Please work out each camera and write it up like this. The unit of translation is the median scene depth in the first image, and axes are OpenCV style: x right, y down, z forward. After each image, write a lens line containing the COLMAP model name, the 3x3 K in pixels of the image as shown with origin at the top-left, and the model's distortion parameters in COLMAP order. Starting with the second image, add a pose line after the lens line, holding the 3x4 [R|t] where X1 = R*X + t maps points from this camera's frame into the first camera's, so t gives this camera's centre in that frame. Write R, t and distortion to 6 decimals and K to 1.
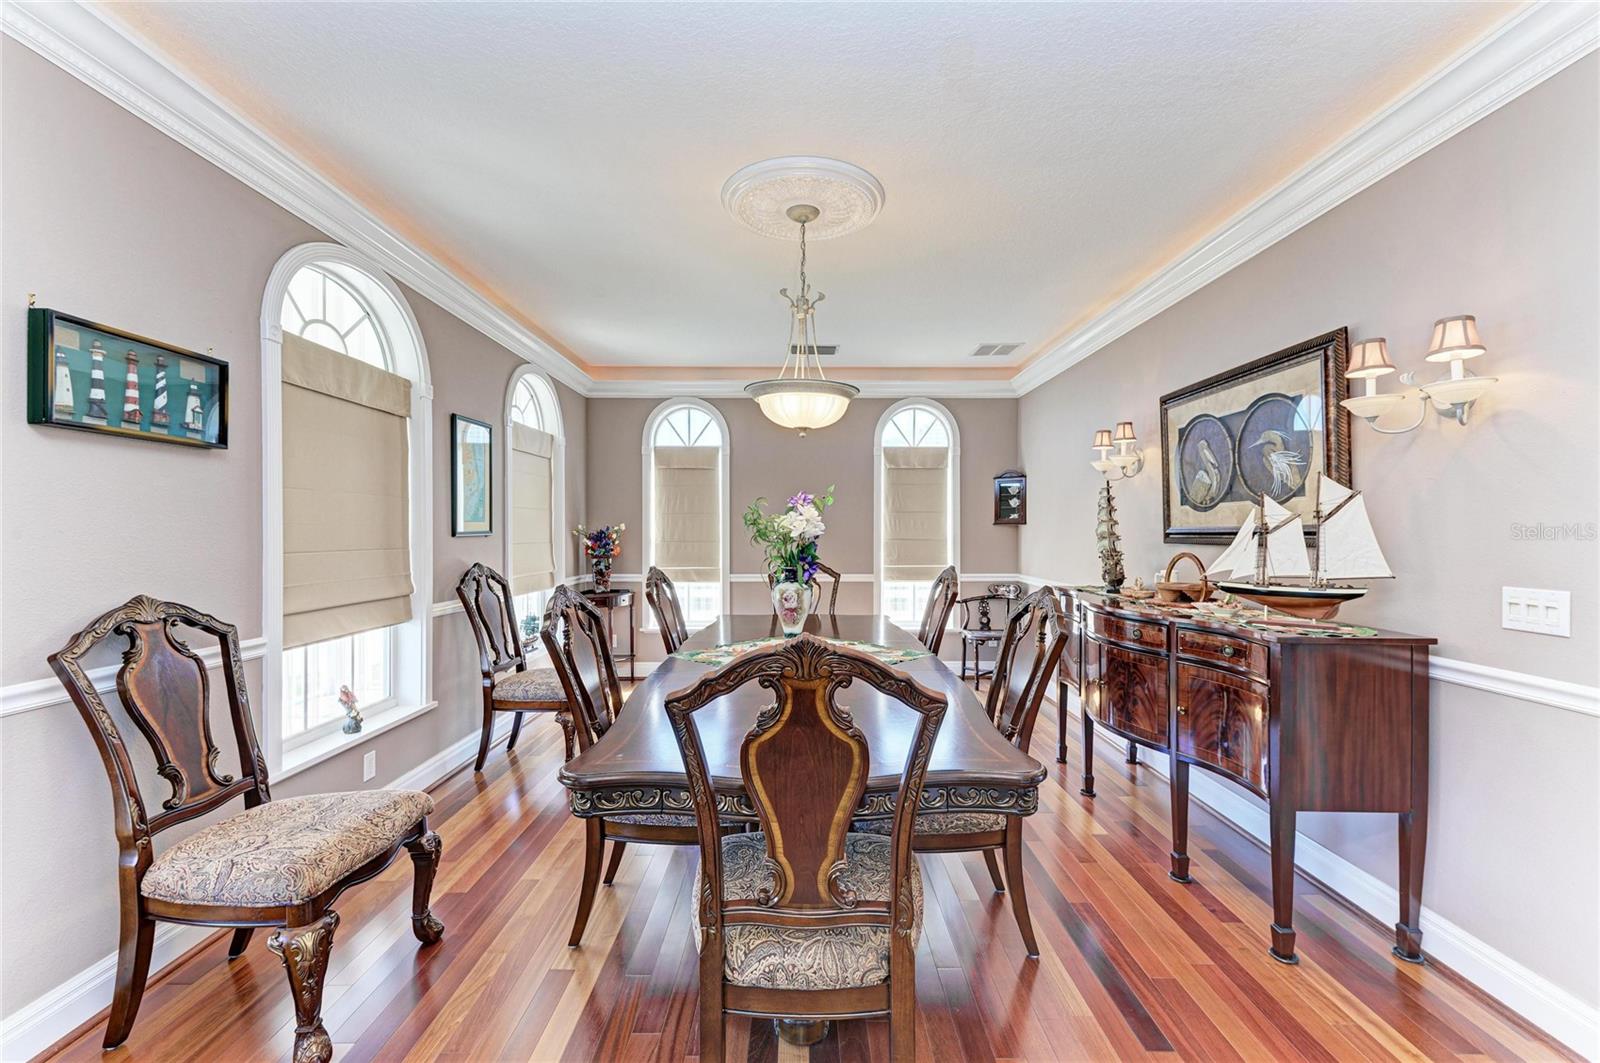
lens RADIAL K [[670.1, 0, 803.2], [0, 670.1, 530.4], [0, 0, 1]] dist [0.015047, 0.000097]
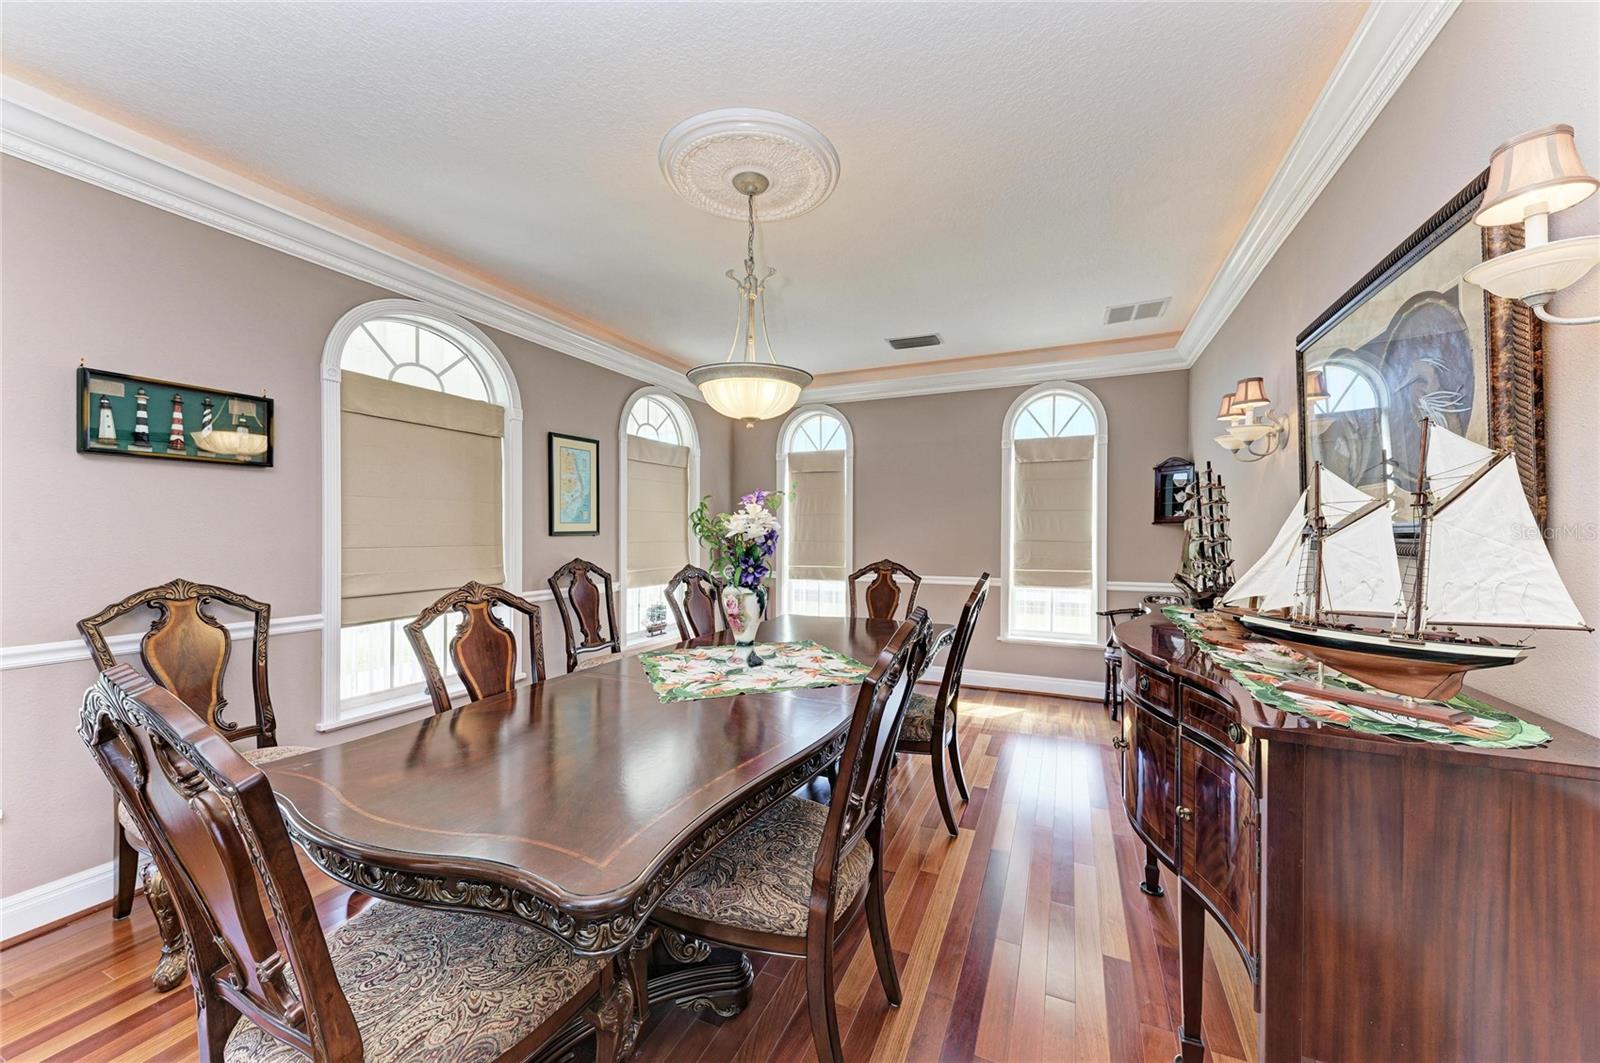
lens RADIAL K [[593.7, 0, 802.9], [0, 593.7, 535.9], [0, 0, 1]] dist [0.014226, -0.000151]
pose [[0.908615, 0.003874, -0.417616, 0.492949], [-0.000260, 0.999962, 0.008712, 0.000582], [0.417634, -0.007808, 0.908582, 0.349390]]
